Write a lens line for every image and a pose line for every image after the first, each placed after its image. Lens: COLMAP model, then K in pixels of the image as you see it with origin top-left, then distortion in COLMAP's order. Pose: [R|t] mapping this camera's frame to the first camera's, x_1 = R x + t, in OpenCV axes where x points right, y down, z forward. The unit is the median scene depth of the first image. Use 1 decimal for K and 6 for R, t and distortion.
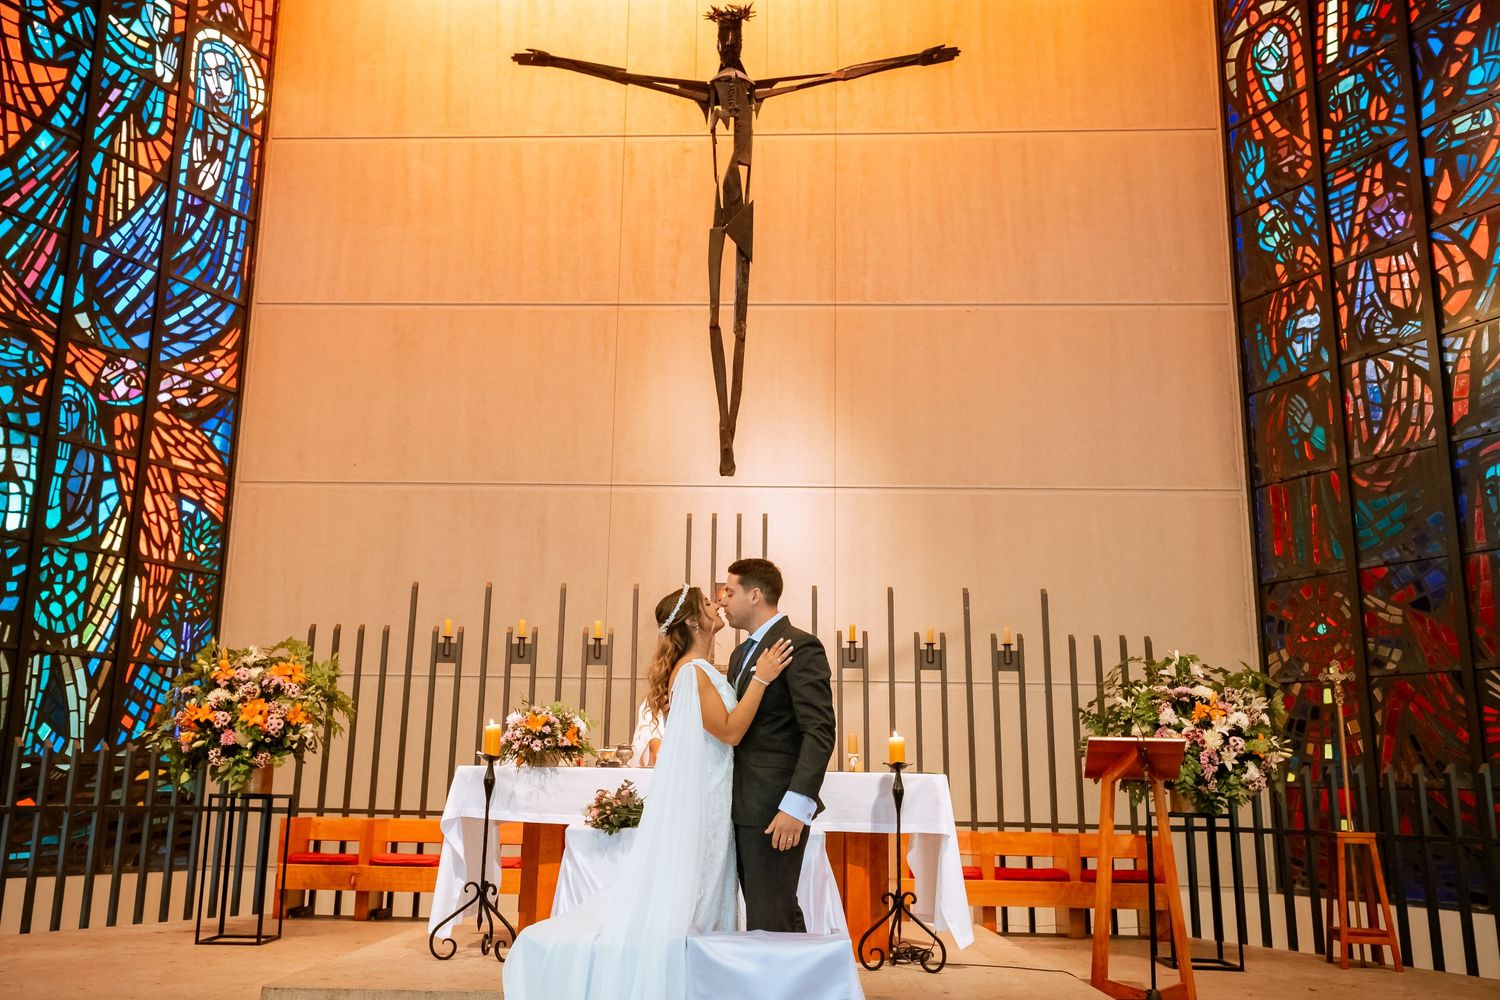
lens RADIAL K [[1198.6, 0, 677.1], [0, 1198.6, 531.6], [0, 0, 1]] dist [0.006675, 0.014524]
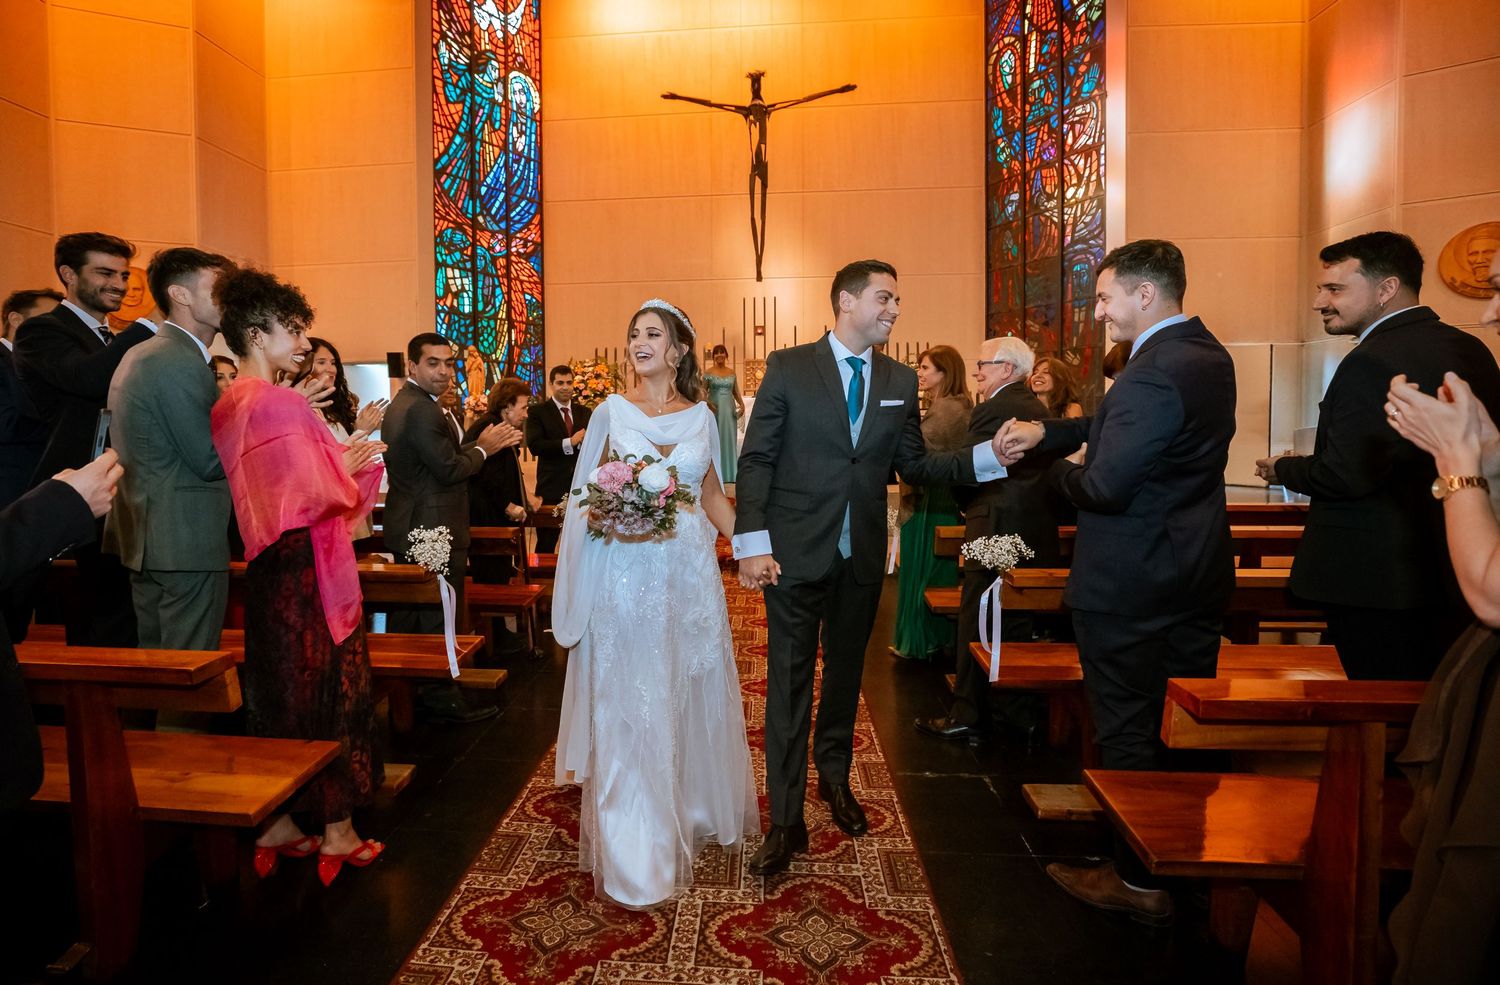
lens RADIAL K [[663.2, 0, 703.3], [0, 663.2, 431.0], [0, 0, 1]] dist [-0.036697, 0.000911]
pose [[0.998744, -0.029052, -0.040832, -0.021158], [0.037807, 0.971644, 0.233408, -0.056711], [0.032893, -0.234658, 0.971521, -0.319351]]
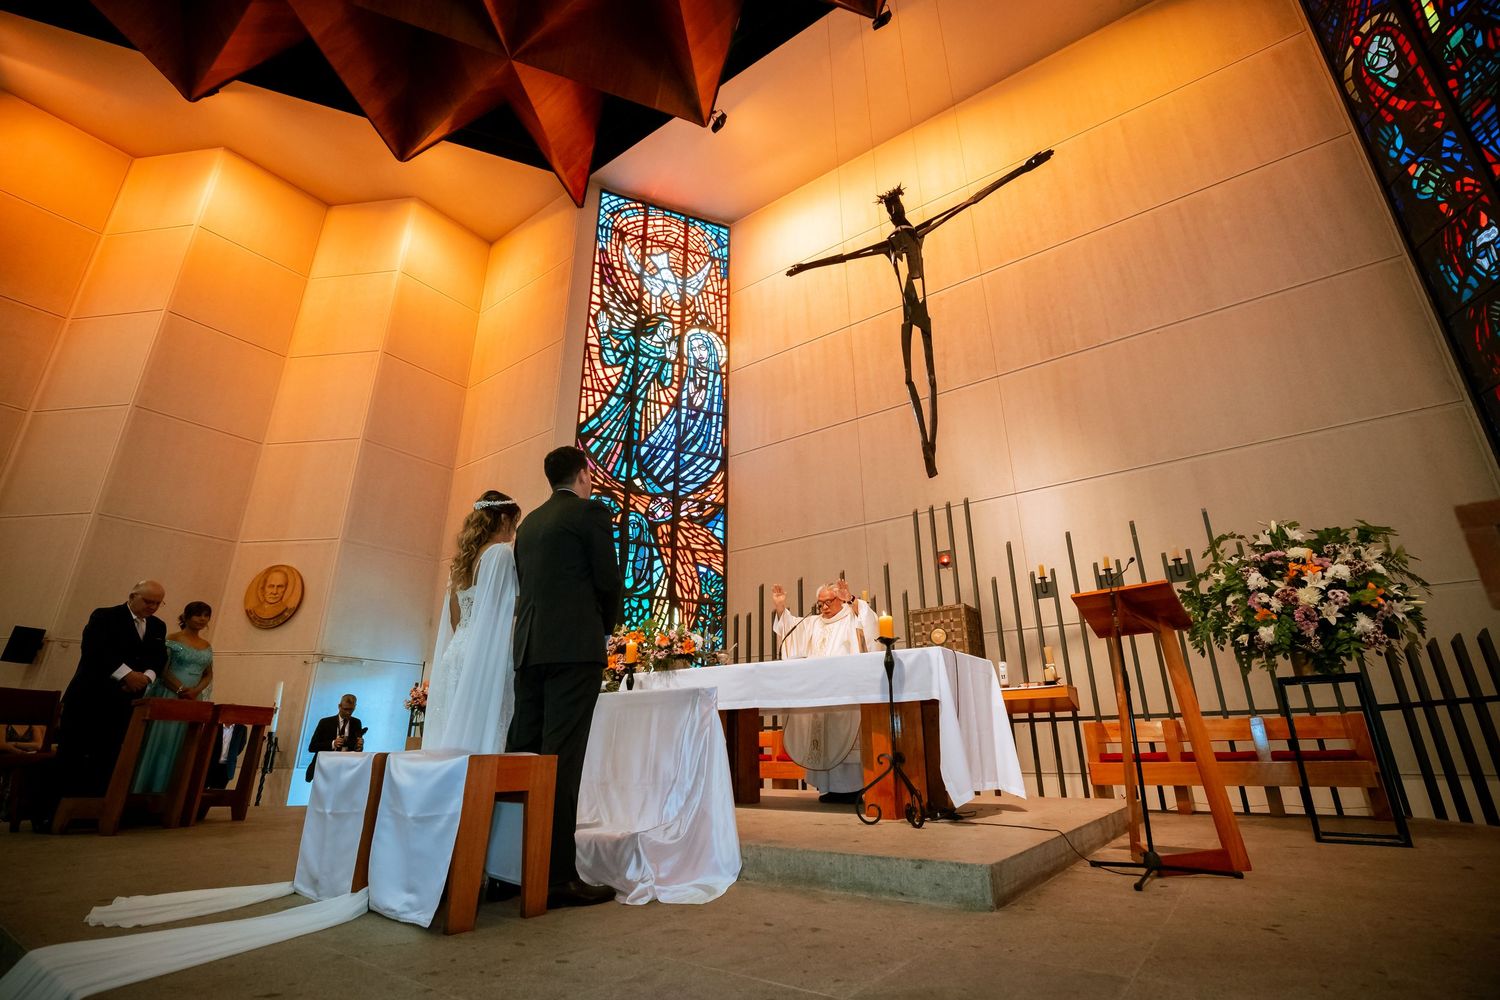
lens RADIAL K [[657.8, 0, 763.0], [0, 657.8, 499.2], [0, 0, 1]] dist [-0.038759, 0.009282]
pose [[0.844298, -0.211089, -0.492548, 0.202295], [0.135576, 0.973387, -0.184763, 0.077895], [0.518441, 0.089217, 0.850447, 0.186650]]
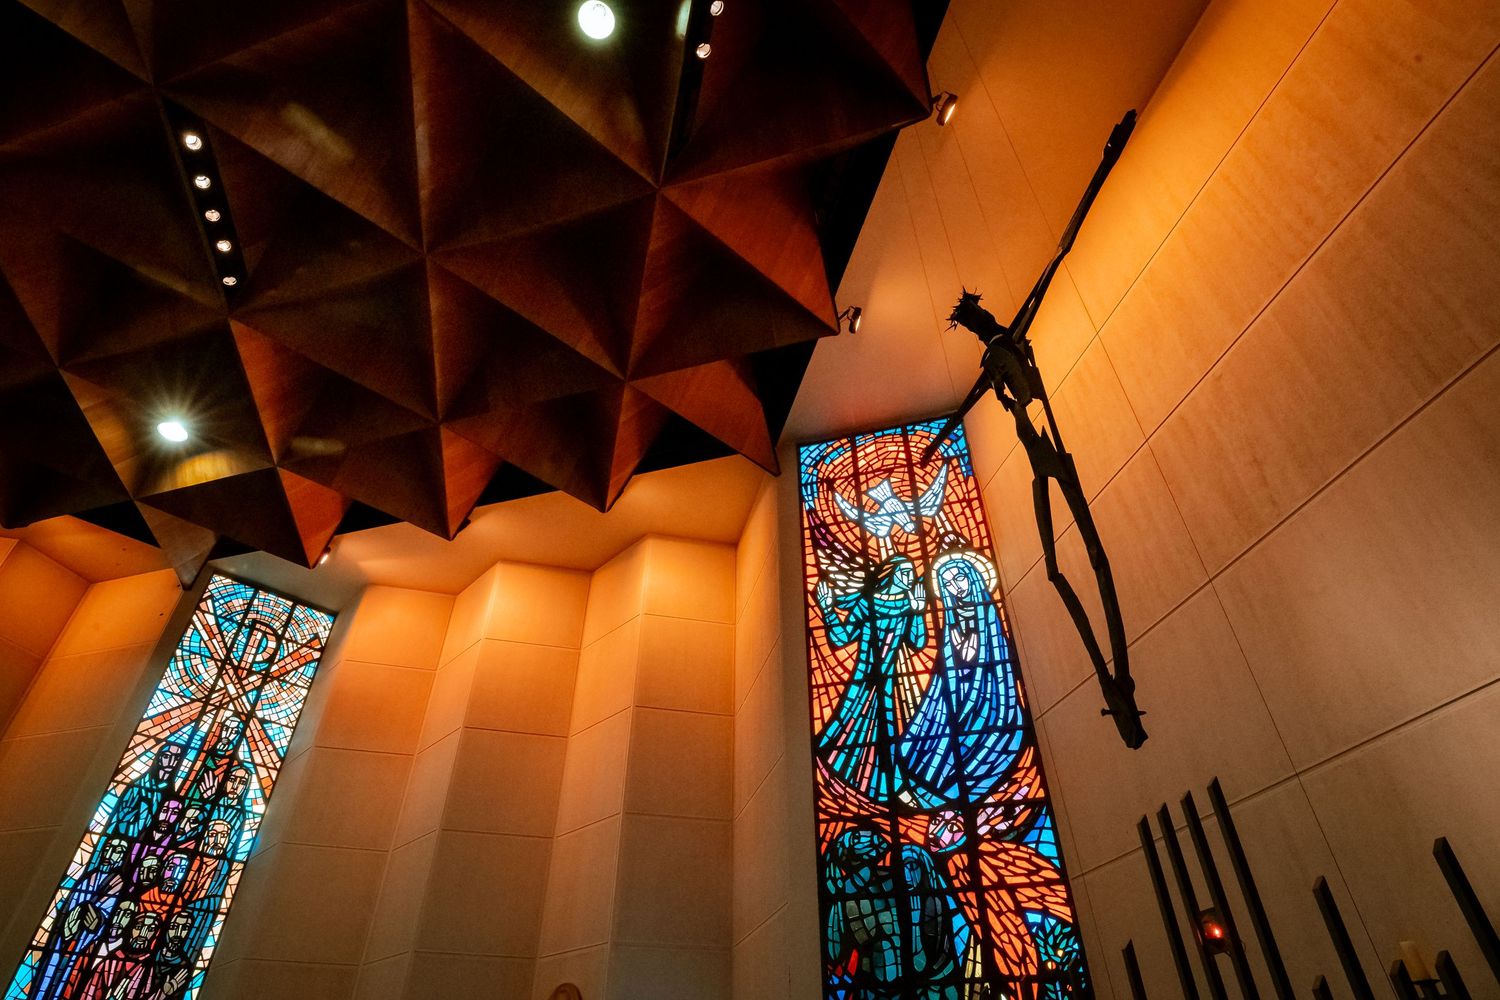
lens RADIAL K [[792.8, 0, 755.3], [0, 792.8, 498.3], [0, 0, 1]] dist [-0.041399, 0.003776]
pose [[0.303213, -0.620940, -0.722838, 0.320237], [0.202350, 0.783205, -0.587916, 0.052618], [0.931191, 0.031998, 0.363125, 0.486997]]
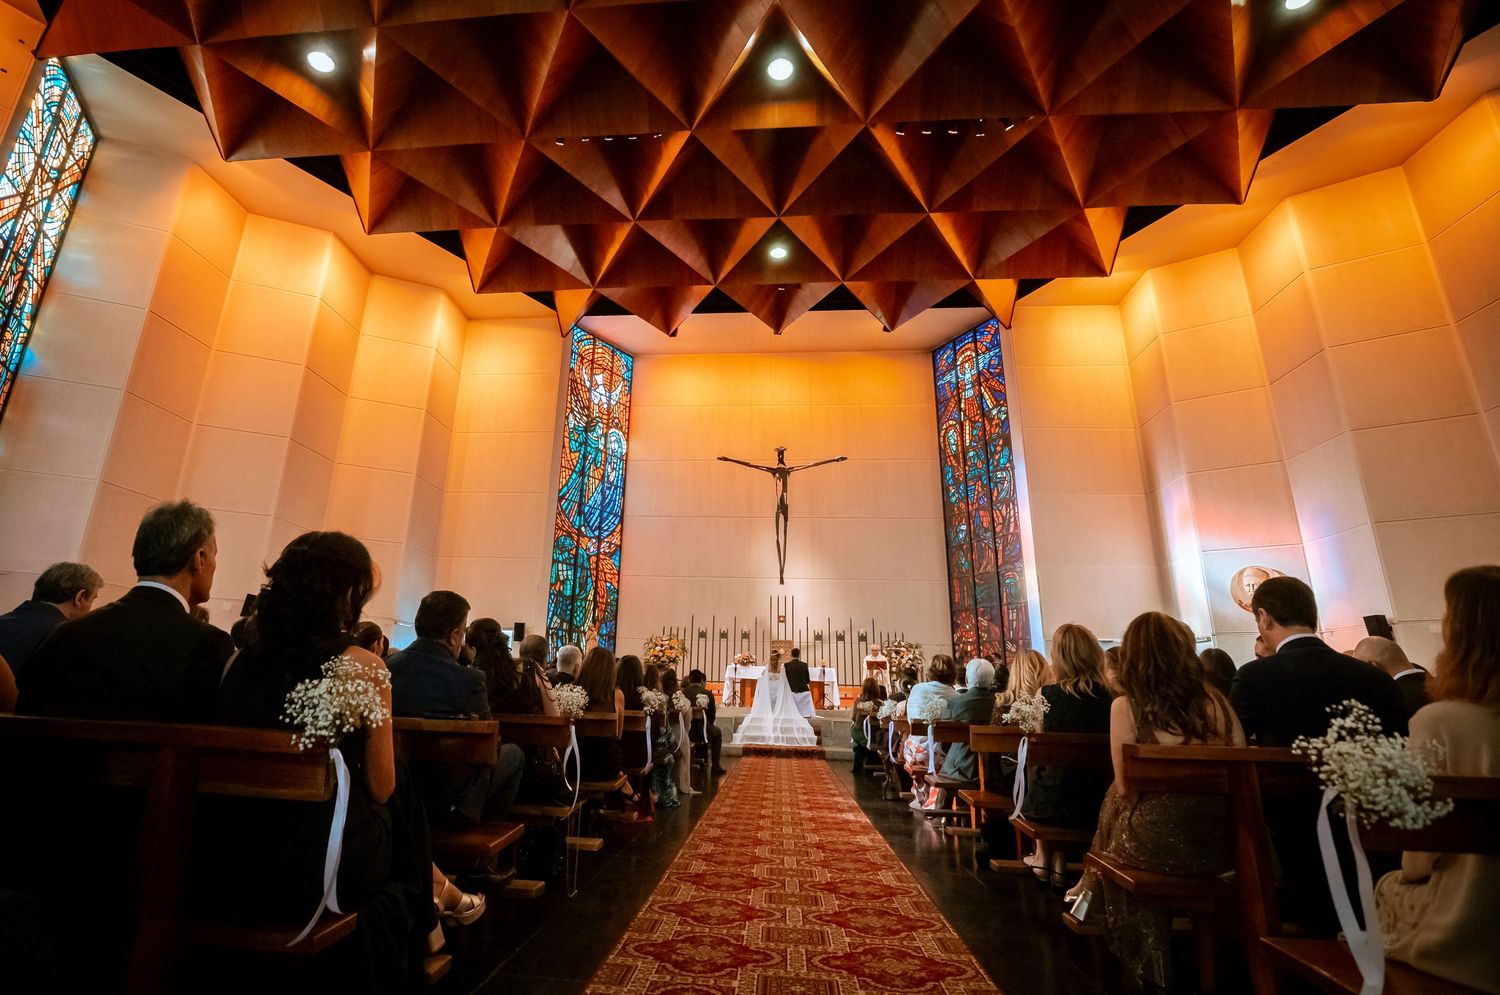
lens RADIAL K [[657.8, 0, 701.8], [0, 657.8, 485.6], [0, 0, 1]] dist [-0.038759, 0.009282]
pose [[0.998585, -0.004438, -0.052992, -0.071853], [-0.000223, 0.996153, -0.087627, -0.133980], [0.053177, 0.087514, 0.994743, -0.768161]]
